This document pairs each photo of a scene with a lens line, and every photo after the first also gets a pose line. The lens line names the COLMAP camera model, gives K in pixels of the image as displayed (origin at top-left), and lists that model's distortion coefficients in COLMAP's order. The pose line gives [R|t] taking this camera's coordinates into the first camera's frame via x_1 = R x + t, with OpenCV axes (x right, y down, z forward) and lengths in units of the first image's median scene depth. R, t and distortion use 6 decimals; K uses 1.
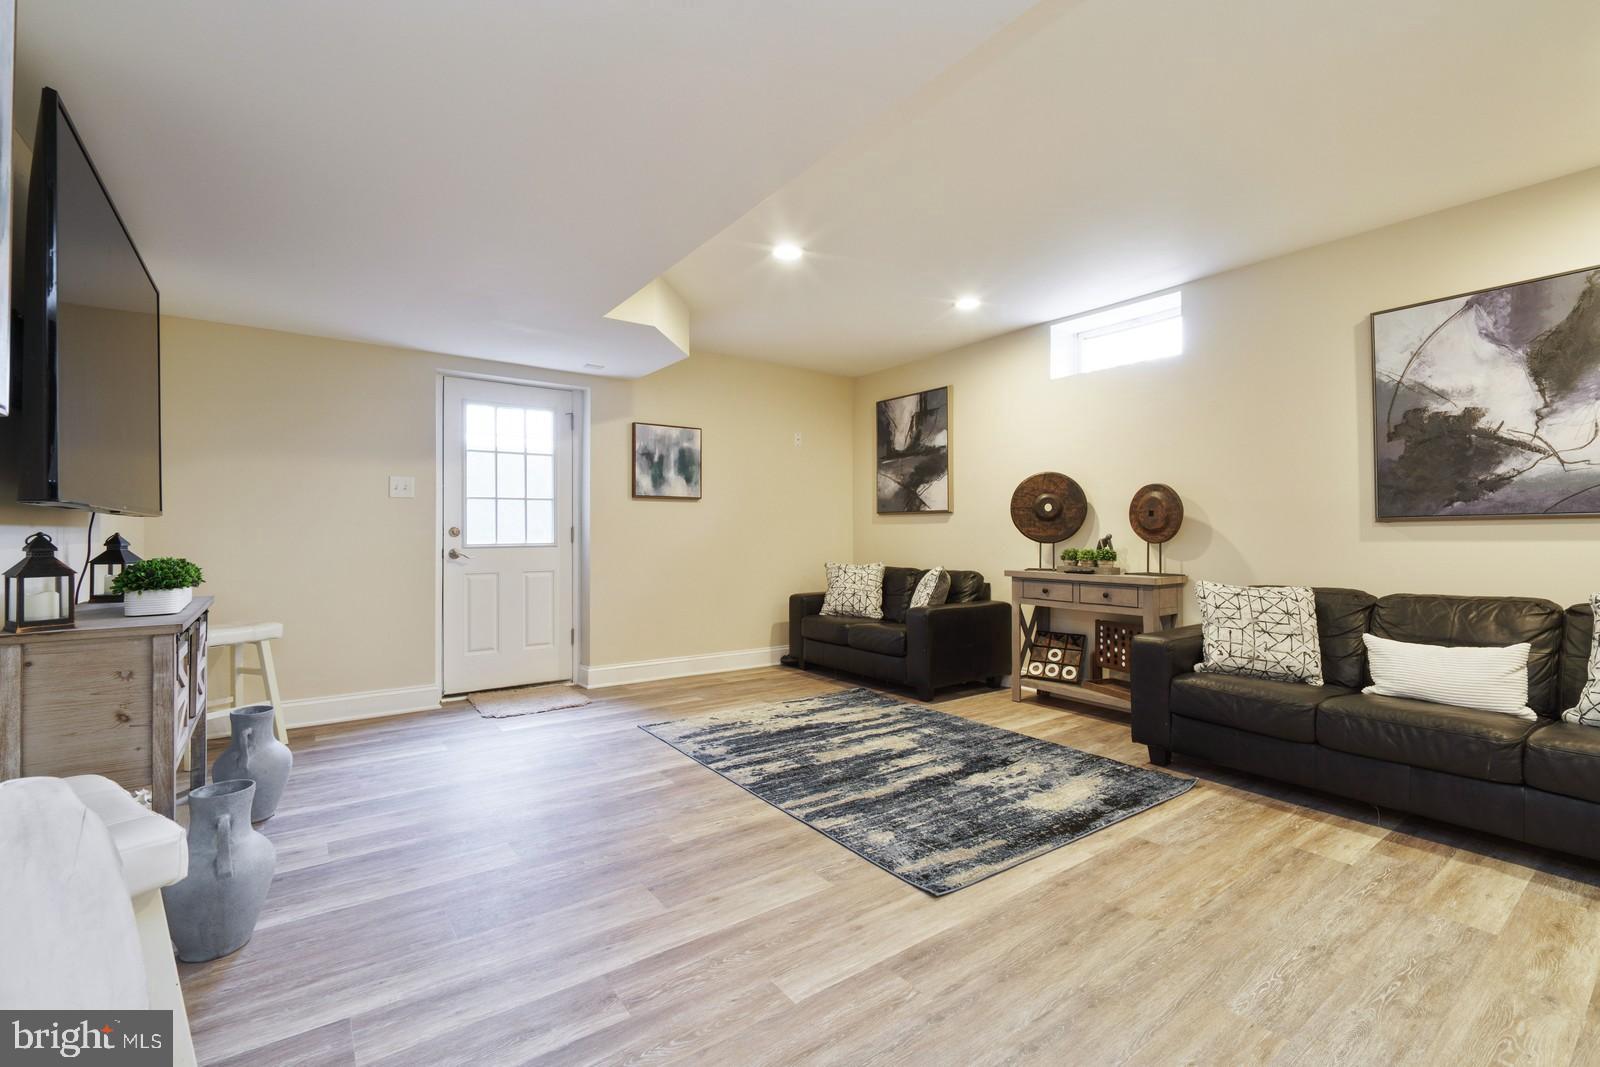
lens RADIAL K [[689.9, 0, 797.0], [0, 689.9, 532.5], [0, 0, 1]] dist [-0.004711, -0.000481]
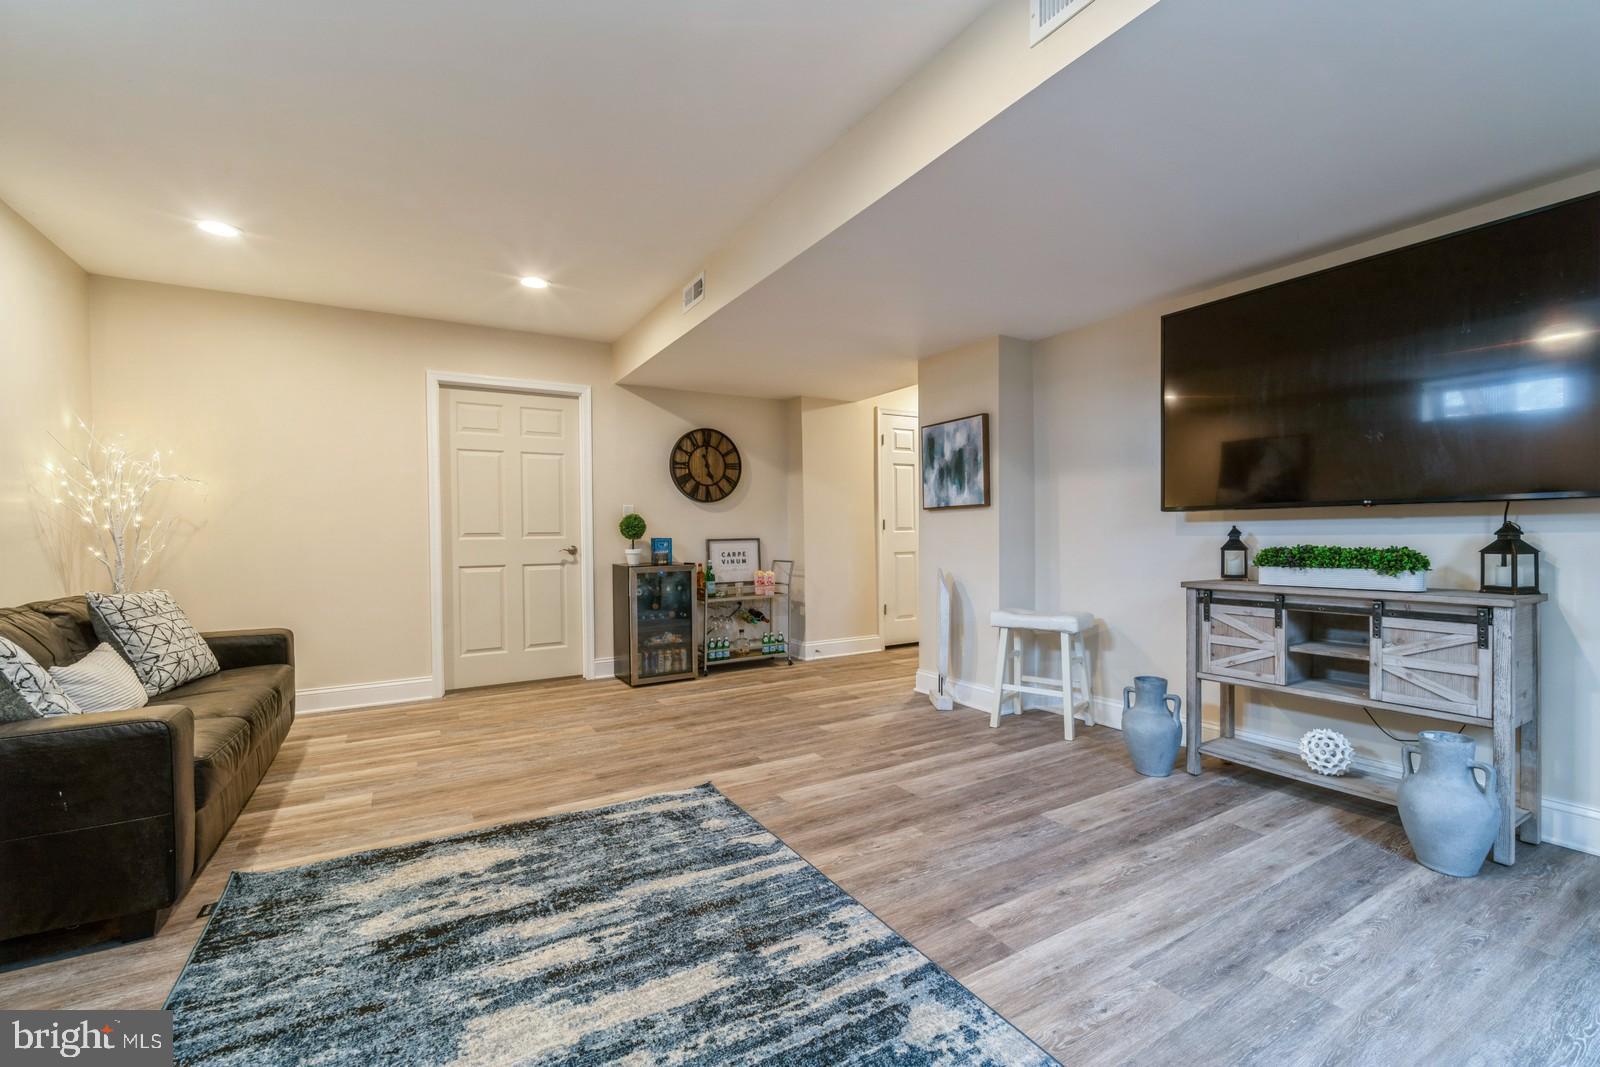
lens RADIAL K [[689.9, 0, 801.3], [0, 689.9, 535.5], [0, 0, 1]] dist [-0.004711, -0.000481]
pose [[-0.995581, 0.011692, 0.093171, -0.093673], [0.011524, 0.999931, -0.002337, 0.010312], [-0.093192, -0.001253, -0.995647, 1.736981]]
